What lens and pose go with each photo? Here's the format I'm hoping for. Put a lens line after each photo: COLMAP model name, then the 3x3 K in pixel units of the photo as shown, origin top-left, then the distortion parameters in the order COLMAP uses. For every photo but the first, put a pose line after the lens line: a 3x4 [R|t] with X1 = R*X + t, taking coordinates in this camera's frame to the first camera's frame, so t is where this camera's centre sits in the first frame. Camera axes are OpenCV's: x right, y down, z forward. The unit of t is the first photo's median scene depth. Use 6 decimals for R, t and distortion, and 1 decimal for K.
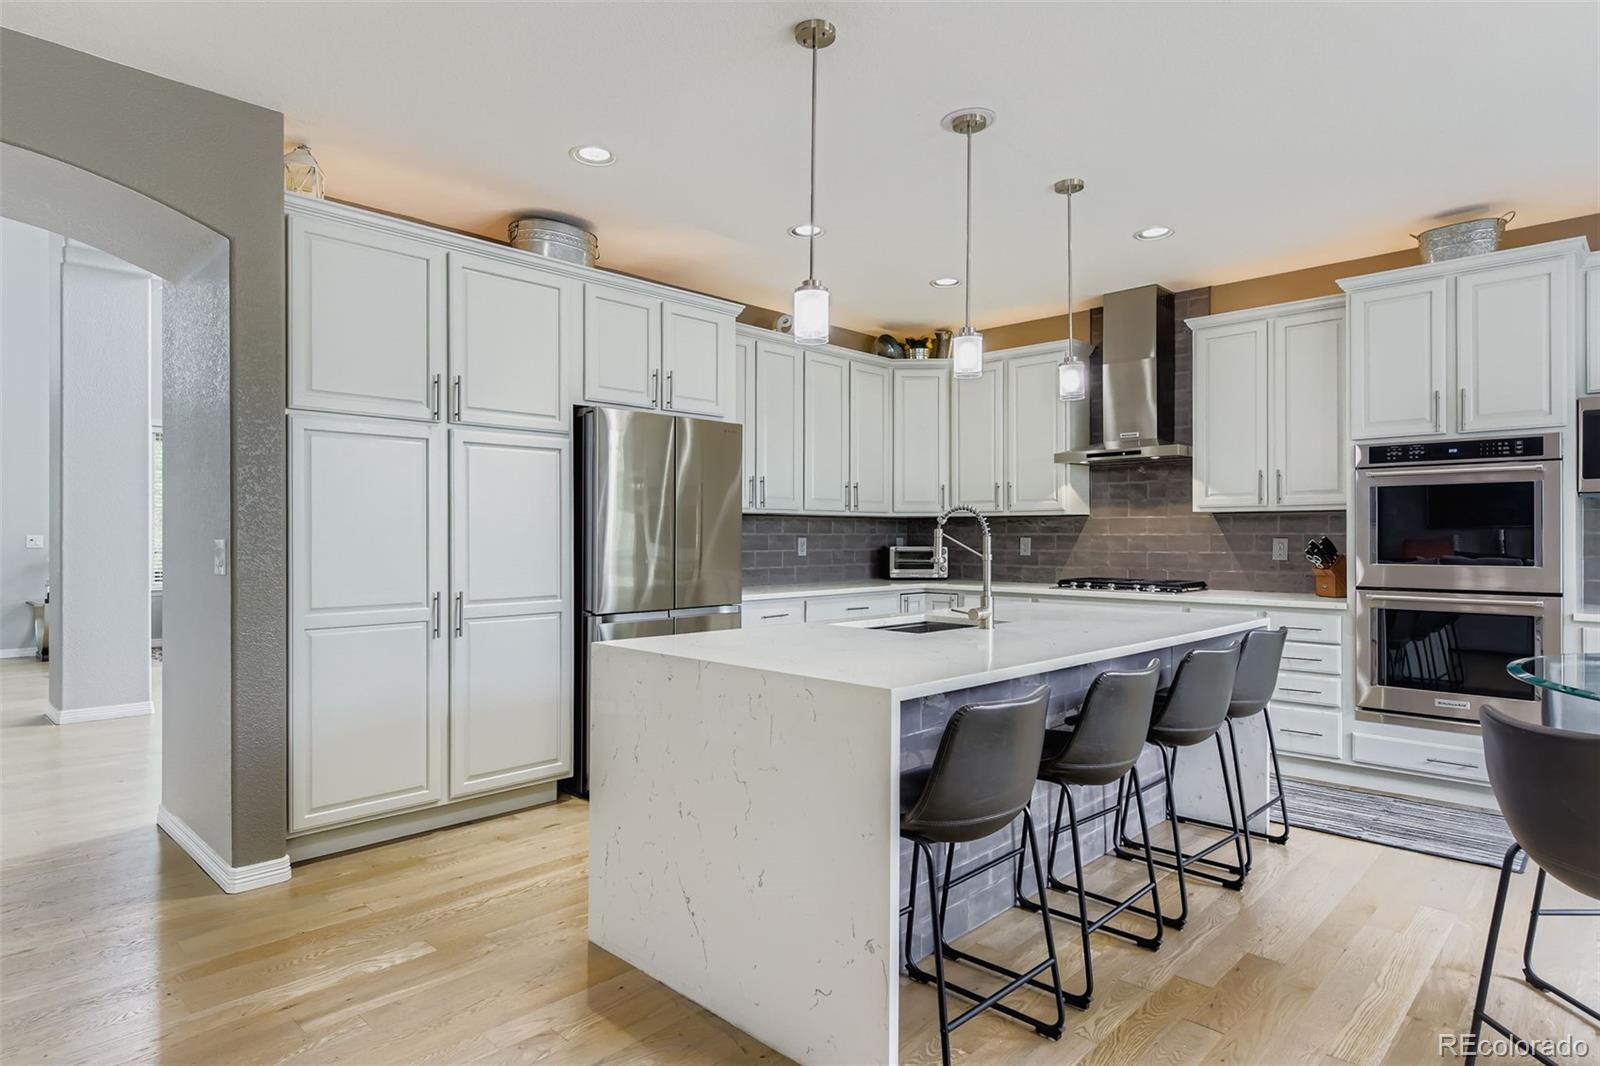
lens RADIAL K [[899.4, 0, 800.7], [0, 899.4, 536.6], [0, 0, 1]] dist [0.007100, -0.000147]
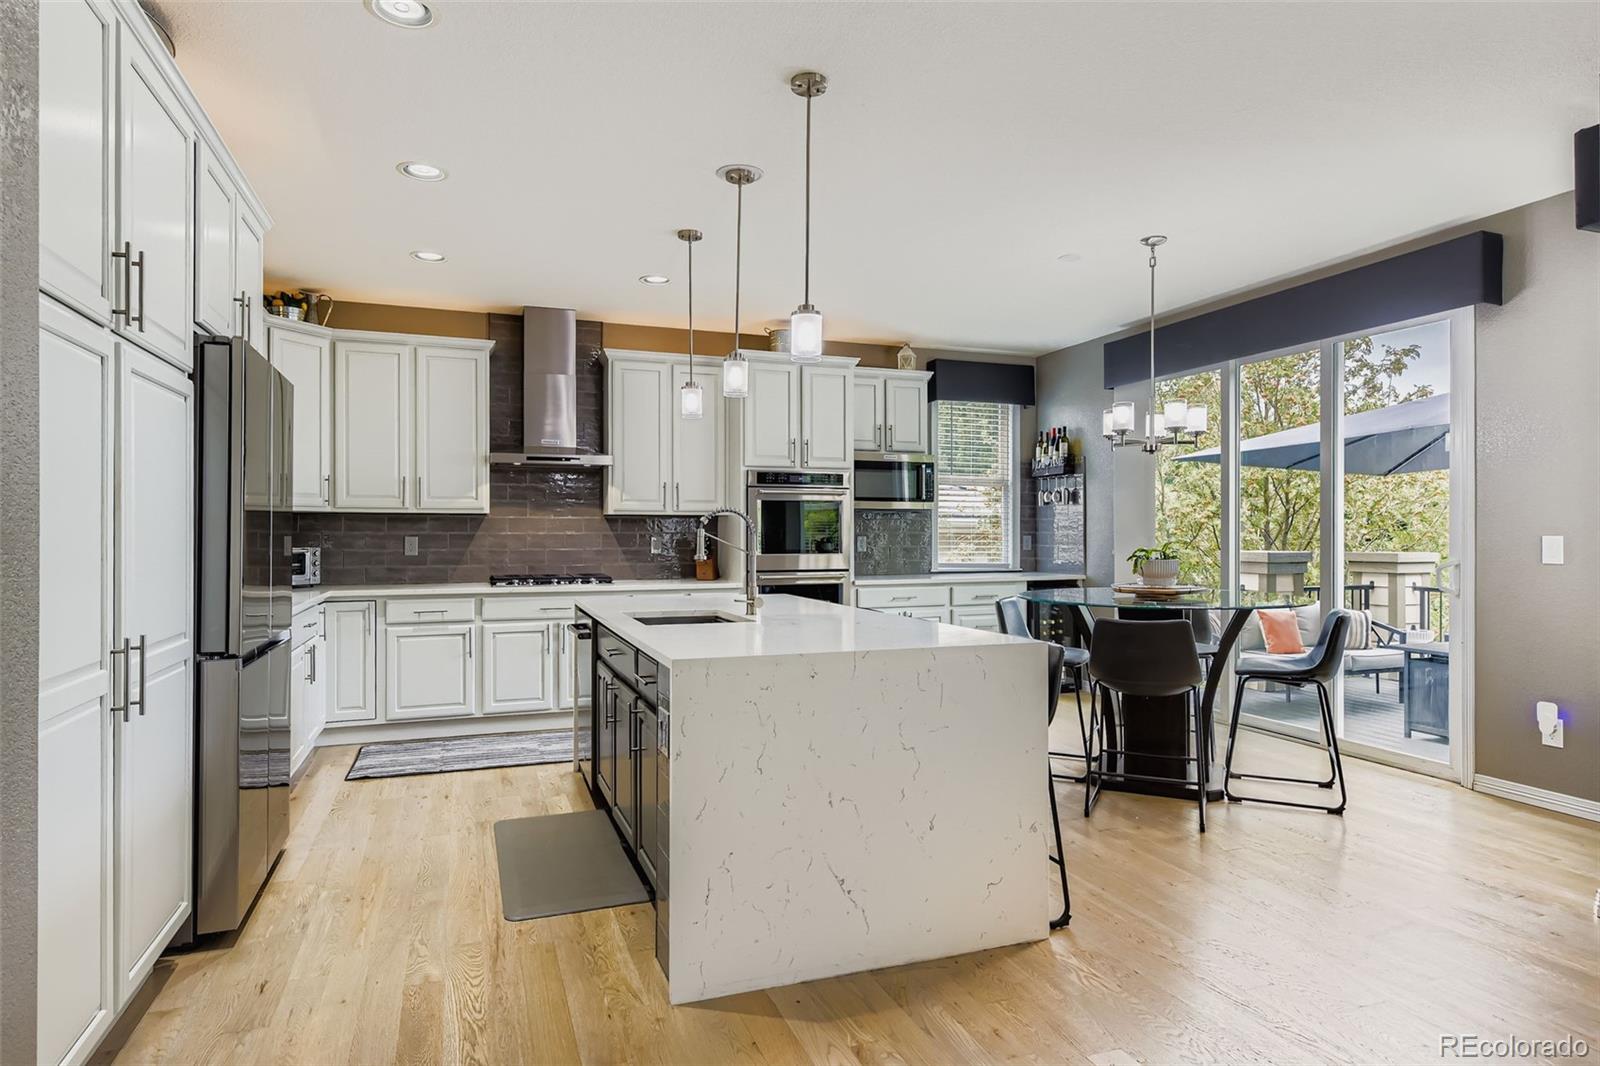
lens RADIAL K [[899.4, 0, 802.1], [0, 899.4, 528.7], [0, 0, 1]] dist [0.007100, -0.000147]
pose [[0.424824, 0.005545, 0.905259, -0.506329], [0.000092, 0.999981, -0.006168, -0.001223], [-0.905276, 0.002703, 0.424815, 0.273490]]
